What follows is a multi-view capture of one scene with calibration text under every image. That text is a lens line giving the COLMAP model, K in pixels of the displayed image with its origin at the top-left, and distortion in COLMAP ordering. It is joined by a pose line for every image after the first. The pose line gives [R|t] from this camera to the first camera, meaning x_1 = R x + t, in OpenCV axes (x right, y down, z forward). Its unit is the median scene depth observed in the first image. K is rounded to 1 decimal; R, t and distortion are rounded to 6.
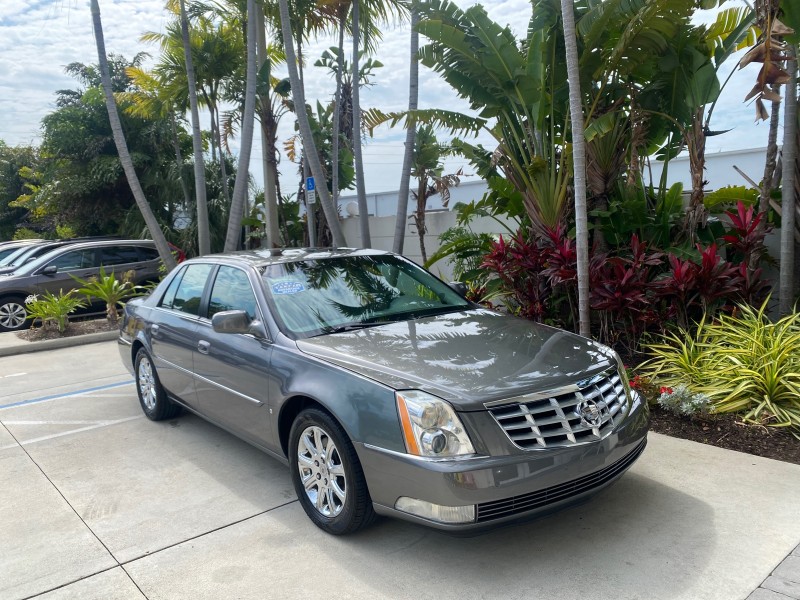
lens RADIAL K [[613.0, 0, 397.9], [0, 613.0, 295.7], [0, 0, 1]] dist [0.005787, -0.004984]
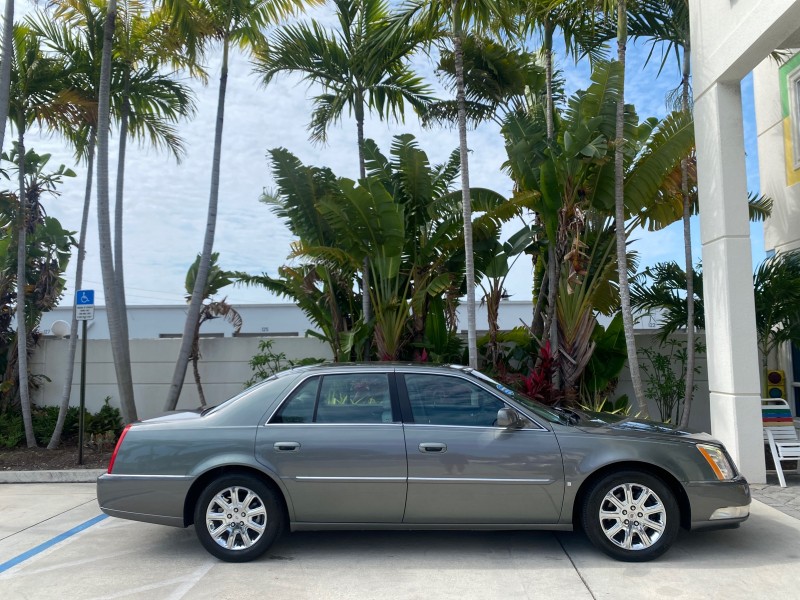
lens RADIAL K [[609.2, 0, 403.3], [0, 609.2, 299.7], [0, 0, 1]] dist [0.010477, -0.000913]
pose [[0.681701, 0.100900, 0.724639, -0.644261], [0.060616, 0.979250, -0.193377, 0.017743], [-0.729115, 0.175750, 0.661440, 0.158880]]
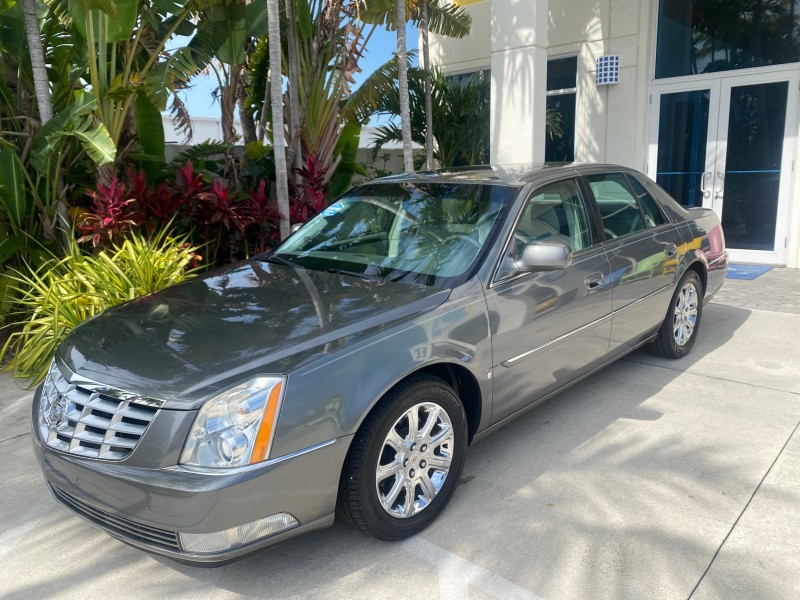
lens RADIAL K [[616.0, 0, 398.9], [0, 616.0, 294.1], [0, 0, 1]] dist [-0.000726, 0.001252]
pose [[-0.125101, -0.147538, 0.981113, -0.610751], [0.138338, 0.976627, 0.164503, -0.035873], [-0.982452, 0.156305, -0.101767, 0.760223]]
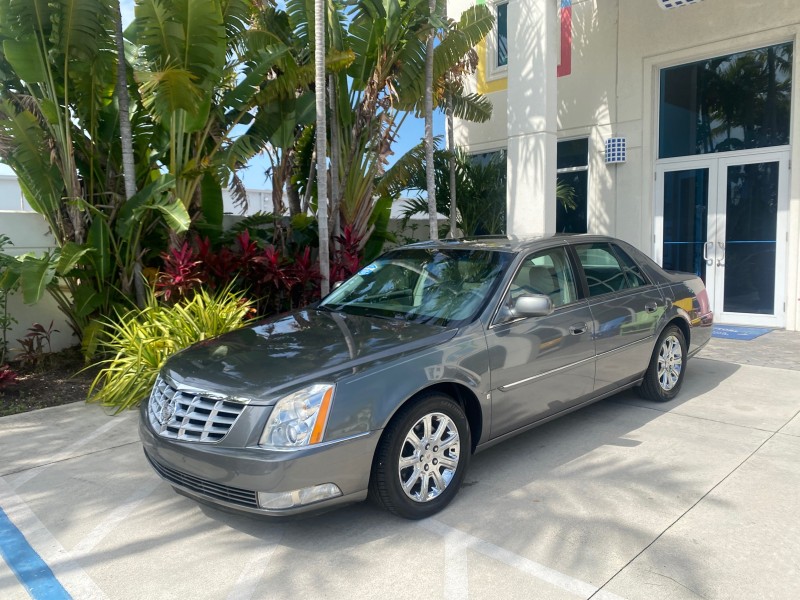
lens RADIAL K [[612.4, 0, 396.5], [0, 612.4, 299.3], [0, 0, 1]] dist [0.006147, -0.001401]
pose [[-0.072670, -0.051580, 0.996021, -0.720692], [0.130080, 0.989641, 0.060740, -0.032487], [-0.988837, 0.133976, -0.065208, 0.767588]]
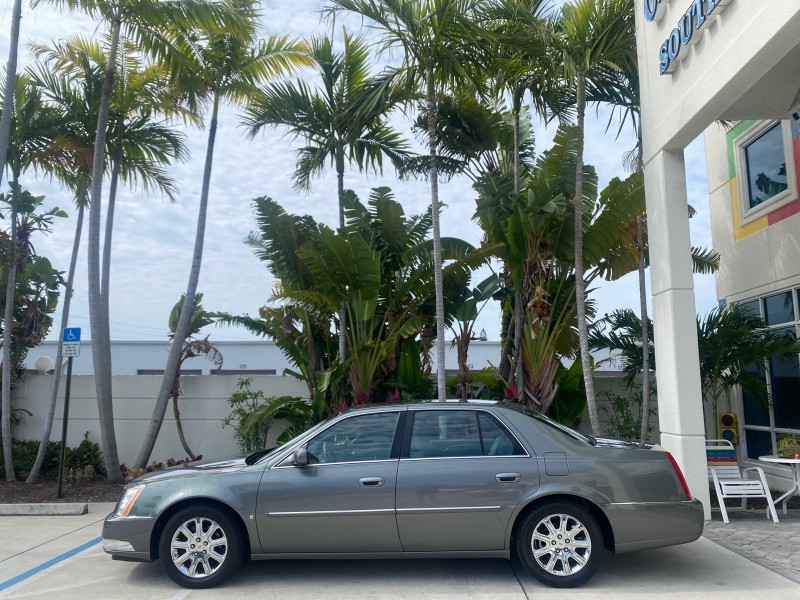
lens RADIAL K [[606.8, 0, 399.8], [0, 606.8, 298.4], [0, 0, 1]] dist [0.014095, -0.004359]
pose [[0.659366, 0.158819, 0.734856, -0.686602], [0.051240, 0.965667, -0.254680, 0.023477], [-0.750074, 0.205581, 0.628590, 0.105249]]
